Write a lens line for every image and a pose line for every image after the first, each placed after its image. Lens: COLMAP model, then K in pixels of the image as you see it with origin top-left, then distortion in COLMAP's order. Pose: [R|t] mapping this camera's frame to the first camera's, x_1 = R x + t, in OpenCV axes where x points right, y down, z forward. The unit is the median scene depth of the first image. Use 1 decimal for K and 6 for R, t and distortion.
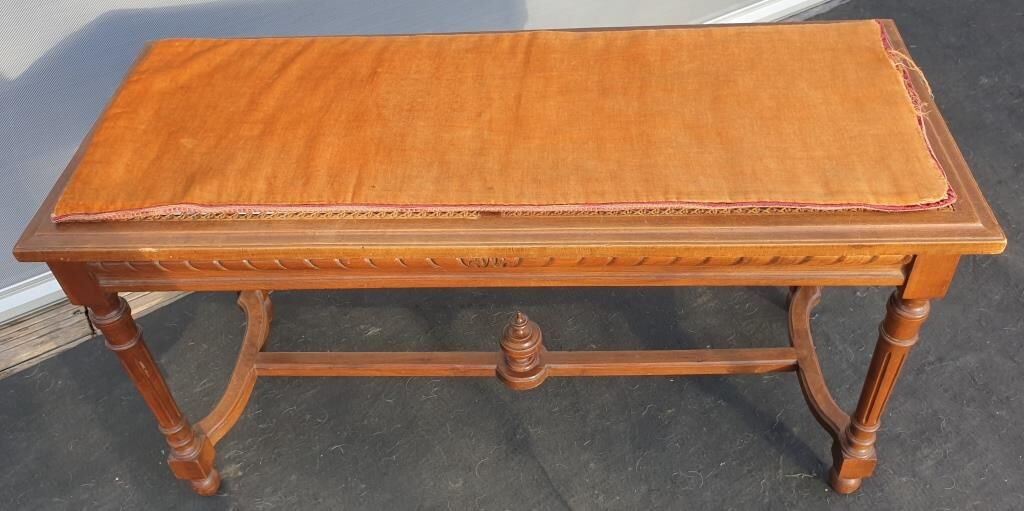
lens RADIAL K [[875.1, 0, 522.1], [0, 875.1, 205.4], [0, 0, 1]] dist [0.015237, -0.011957]
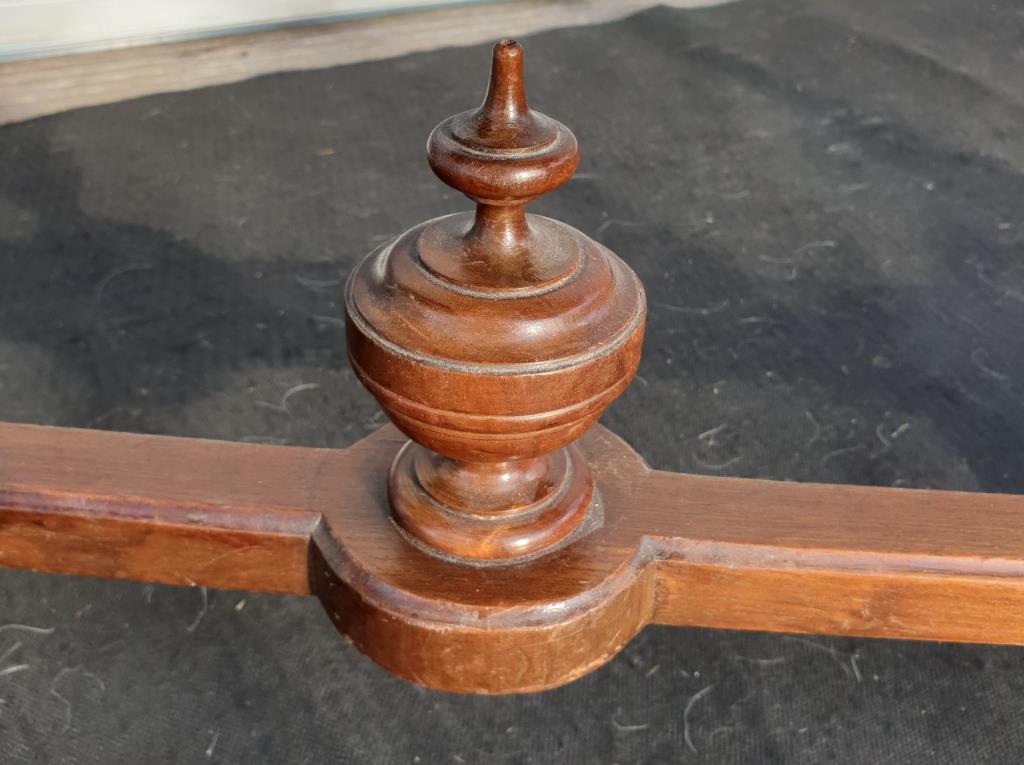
lens RADIAL K [[1110.6, 0, 538.3], [0, 1110.6, 371.6], [0, 0, 1]] dist [0.004364, 0.000000]
pose [[0.995160, 0.094661, 0.026389, 0.001030], [-0.090113, 0.986153, -0.139216, 0.185180], [-0.039202, 0.136165, 0.989910, 0.821197]]
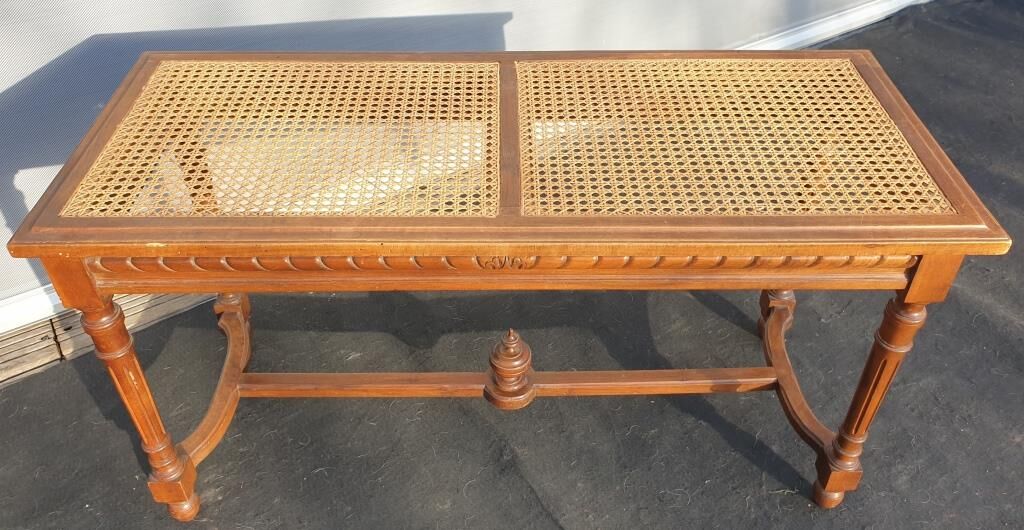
lens RADIAL K [[822.9, 0, 515.2], [0, 822.9, 214.3], [0, 0, 1]] dist [-0.001600, 0.025585]
pose [[0.996879, 0.014576, 0.077583, -0.071918], [-0.009231, 0.997587, -0.068805, 0.053011], [-0.078399, 0.067874, 0.994609, 0.046408]]
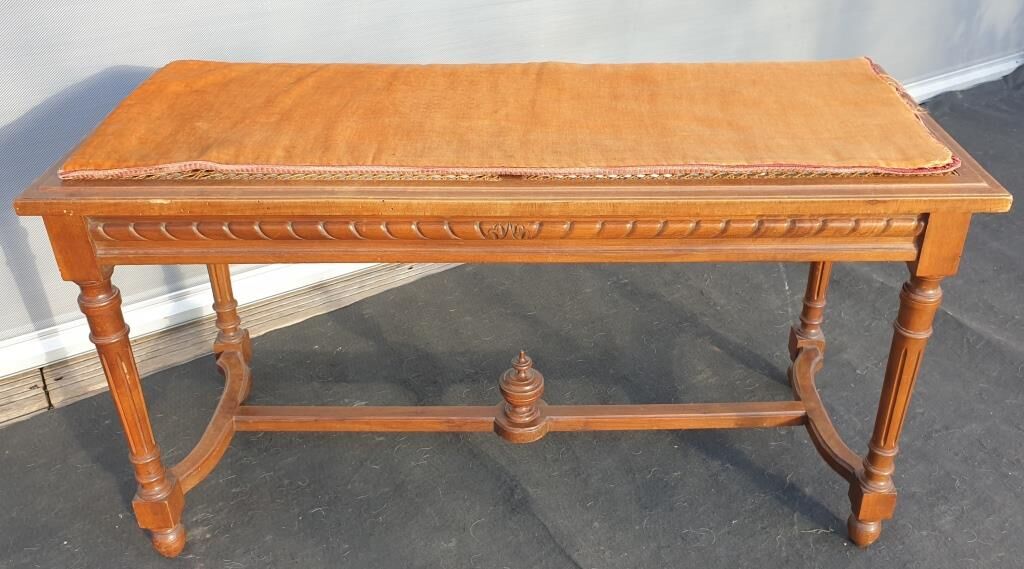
lens RADIAL K [[899.2, 0, 541.6], [0, 899.2, 236.8], [0, 0, 1]] dist [0.004989, 0.010886]
pose [[0.997689, 0.024121, 0.063524, -0.046085], [-0.009015, 0.973597, -0.228097, 0.218251], [-0.067349, 0.226997, 0.971564, 0.007466]]
